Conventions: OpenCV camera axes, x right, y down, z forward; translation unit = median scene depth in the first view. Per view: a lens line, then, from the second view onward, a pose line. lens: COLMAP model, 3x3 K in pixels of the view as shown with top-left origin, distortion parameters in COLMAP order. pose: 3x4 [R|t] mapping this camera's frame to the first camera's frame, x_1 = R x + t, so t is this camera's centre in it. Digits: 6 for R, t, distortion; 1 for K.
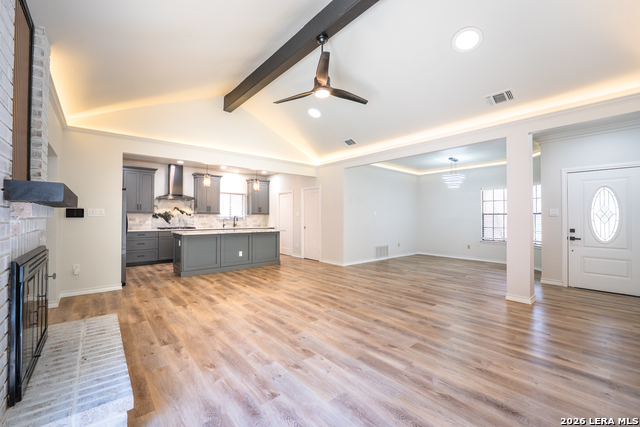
lens RADIAL K [[261.1, 0, 315.4], [0, 261.1, 214.0], [0, 0, 1]] dist [-0.009666, -0.000678]
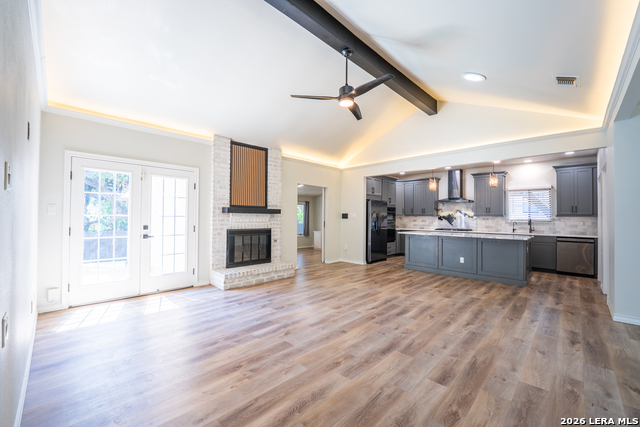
lens RADIAL K [[264.3, 0, 313.9], [0, 264.3, 214.7], [0, 0, 1]] dist [-0.014668, -0.000542]
pose [[0.083441, -0.011477, -0.996447, 0.612299], [0.002408, 0.999933, -0.011315, 0.004967], [0.996510, -0.001455, 0.083463, 0.435782]]
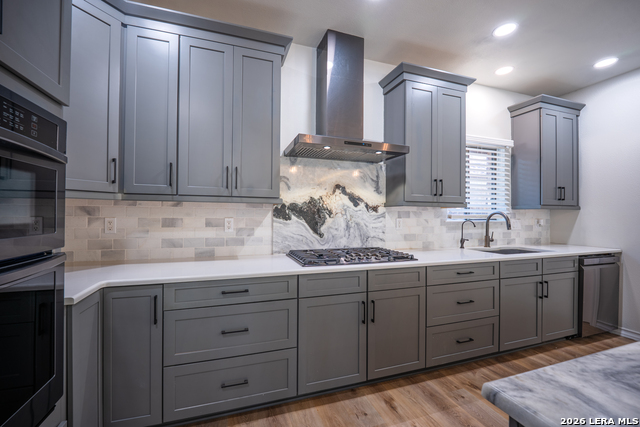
lens RADIAL K [[262.6, 0, 314.2], [0, 262.6, 213.4], [0, 0, 1]] dist [-0.009996, -0.000837]
pose [[0.927525, 0.004950, -0.373728, -0.581470], [-0.001276, 0.999948, 0.010076, 0.007683], [0.373758, -0.008869, 0.927484, 0.910270]]
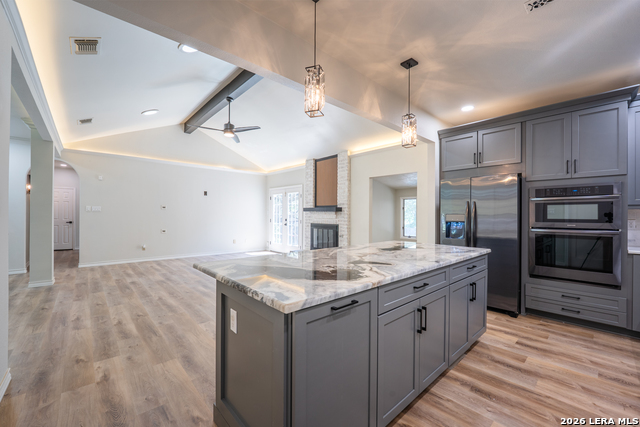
lens RADIAL K [[262.6, 0, 314.2], [0, 262.6, 213.4], [0, 0, 1]] dist [-0.009996, -0.000837]
pose [[-0.999677, -0.008737, -0.023884, -0.252293], [-0.008358, 0.999839, -0.015900, 0.016472], [0.024019, -0.015695, -0.999588, 1.446347]]
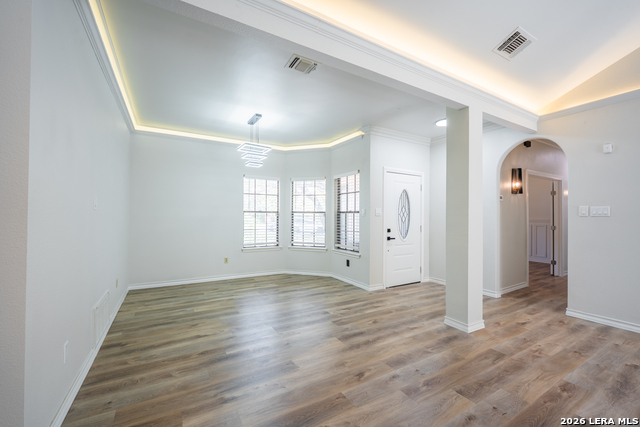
lens RADIAL K [[261.1, 0, 315.4], [0, 261.1, 214.0], [0, 0, 1]] dist [-0.009666, -0.000678]
pose [[0.183495, 0.006645, 0.982998, -0.032197], [-0.018476, 0.999824, -0.003310, 0.007563], [-0.982847, -0.017554, 0.183586, 0.861135]]
